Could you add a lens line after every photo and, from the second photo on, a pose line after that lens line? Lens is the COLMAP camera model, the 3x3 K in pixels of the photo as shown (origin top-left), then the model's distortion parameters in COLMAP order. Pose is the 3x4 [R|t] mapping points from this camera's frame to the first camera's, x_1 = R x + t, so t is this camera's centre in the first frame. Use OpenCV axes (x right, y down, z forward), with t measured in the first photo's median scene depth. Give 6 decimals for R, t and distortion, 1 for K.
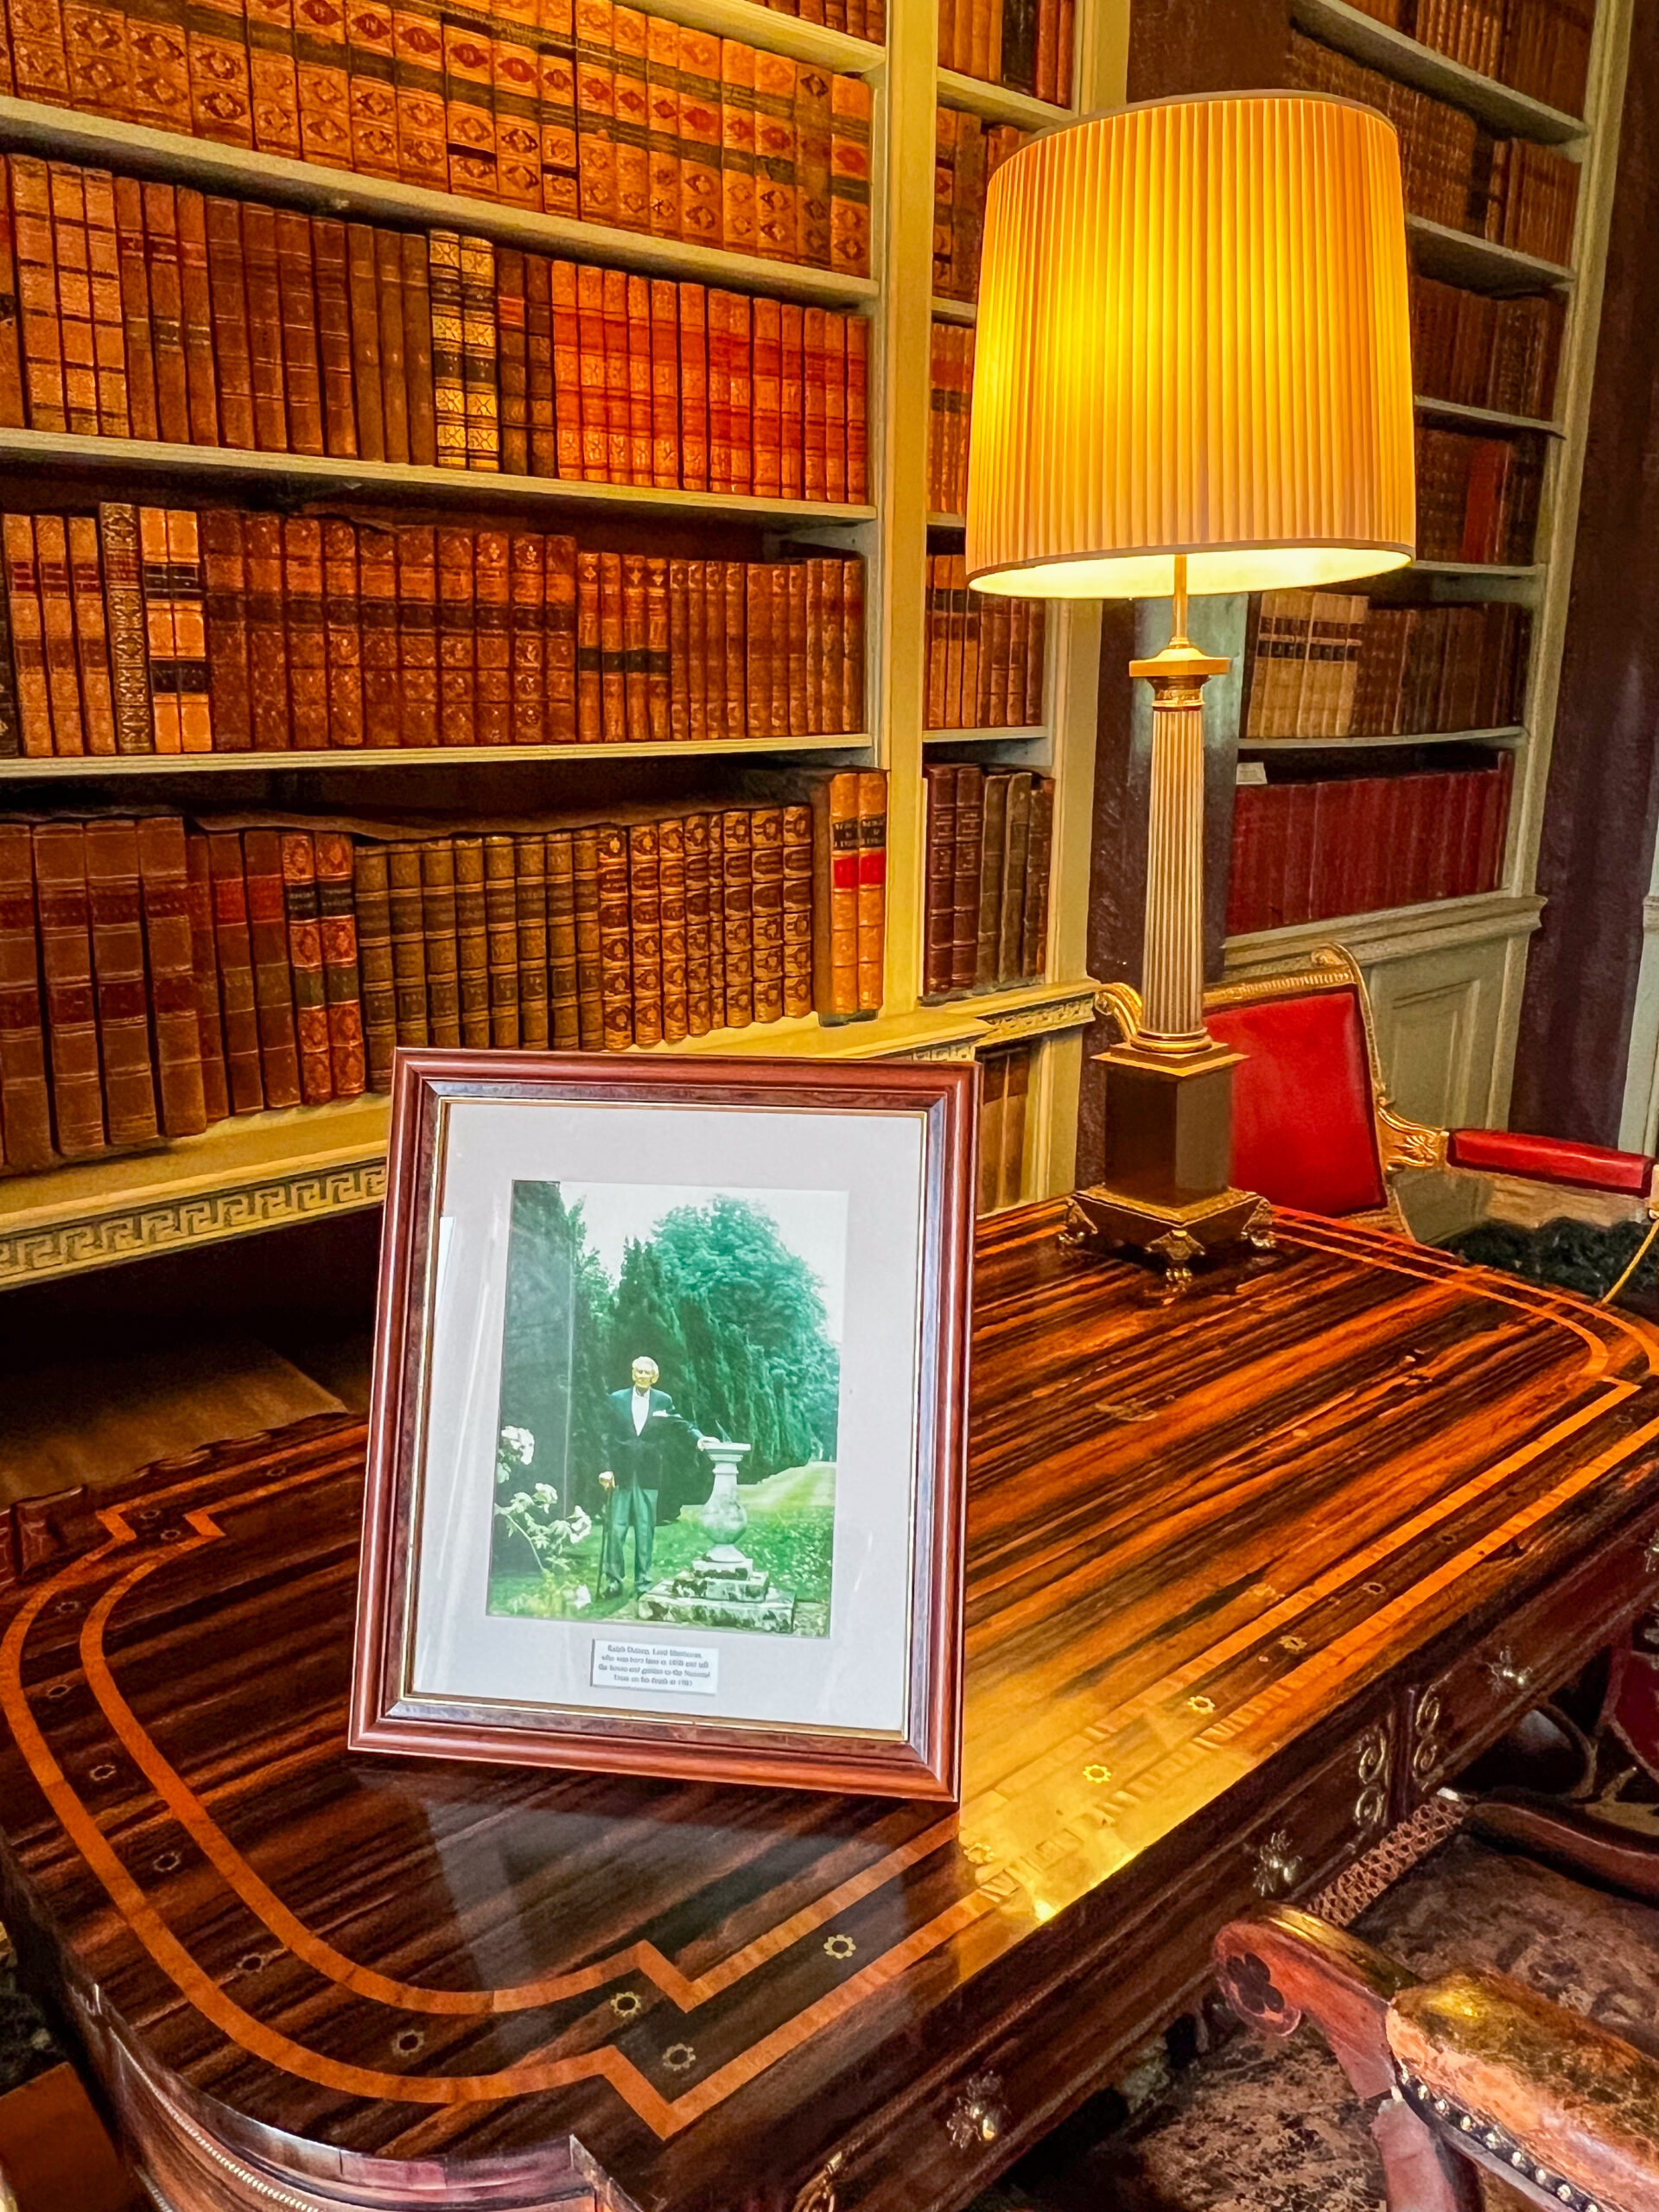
lens RADIAL K [[1677.3, 0, 824.9], [0, 1677.3, 1084.5], [0, 0, 1]] dist [-0.004010, -0.010950]
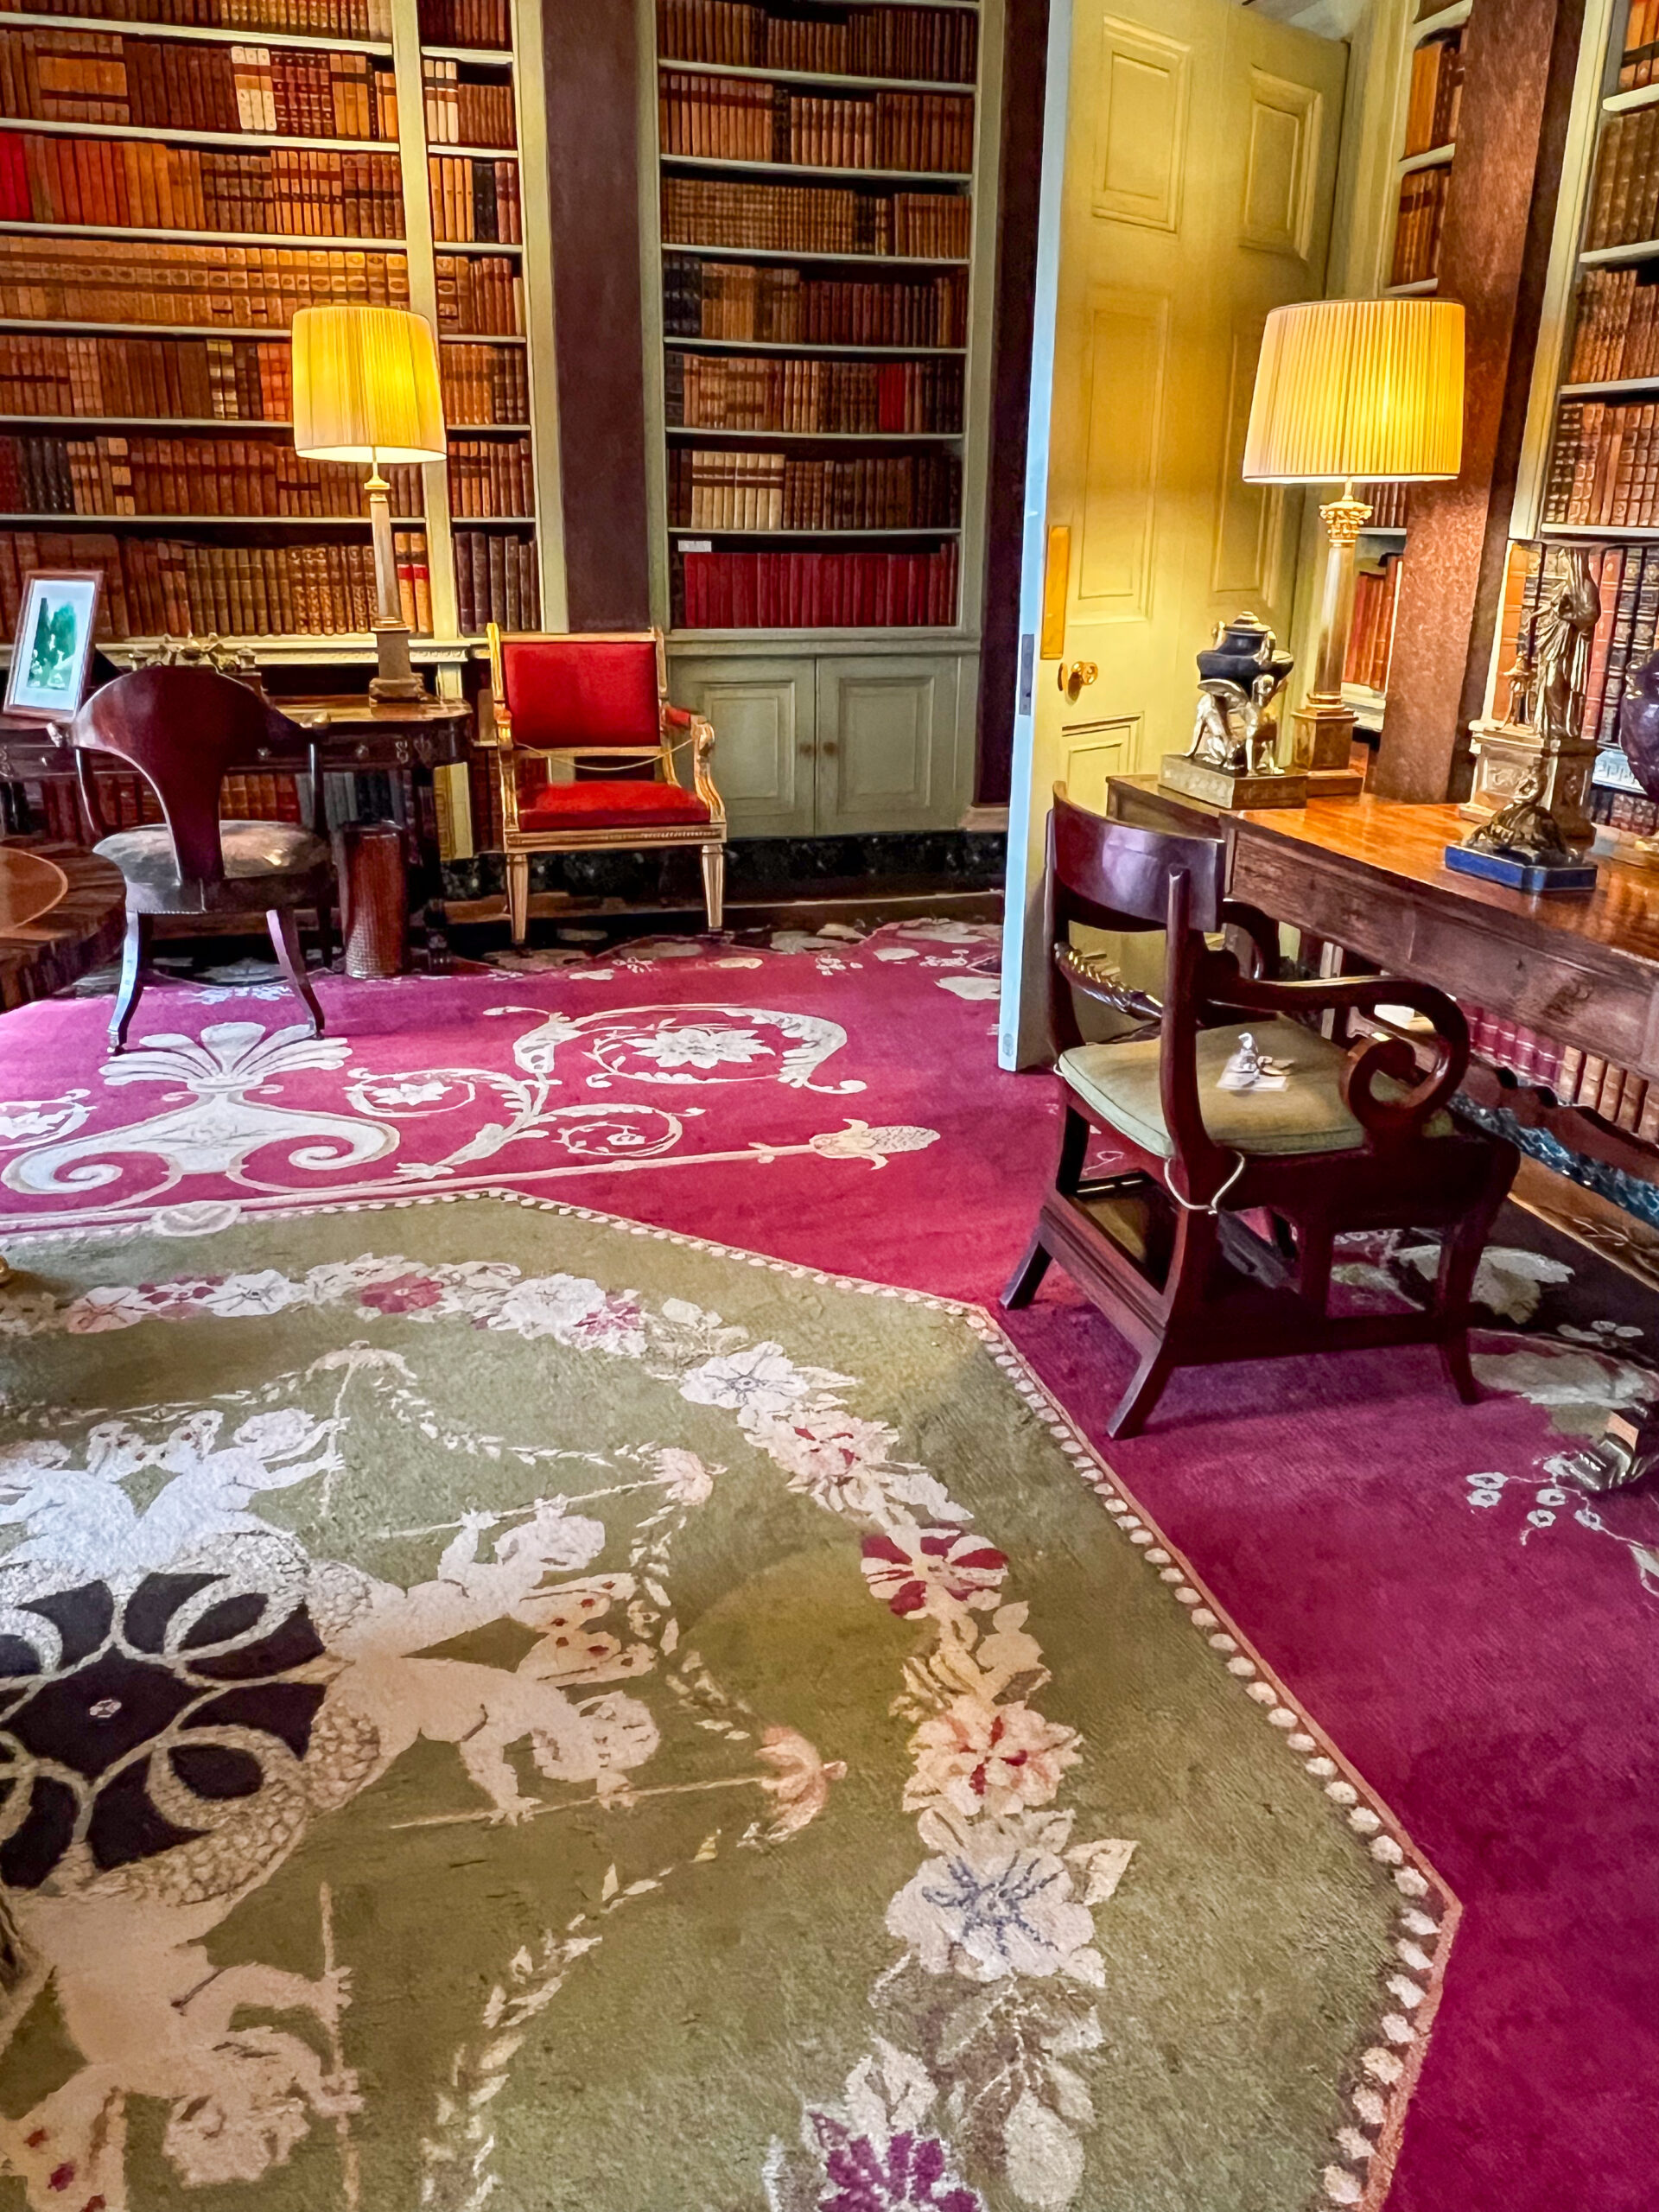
lens RADIAL K [[1677.3, 0, 834.9], [0, 1677.3, 1113.3], [0, 0, 1]] dist [-0.004010, -0.010950]
pose [[0.898753, 0.153473, -0.410717, 2.189420], [-0.111270, 0.985908, 0.124919, 0.358887], [0.424101, -0.066571, 0.903165, -1.318006]]
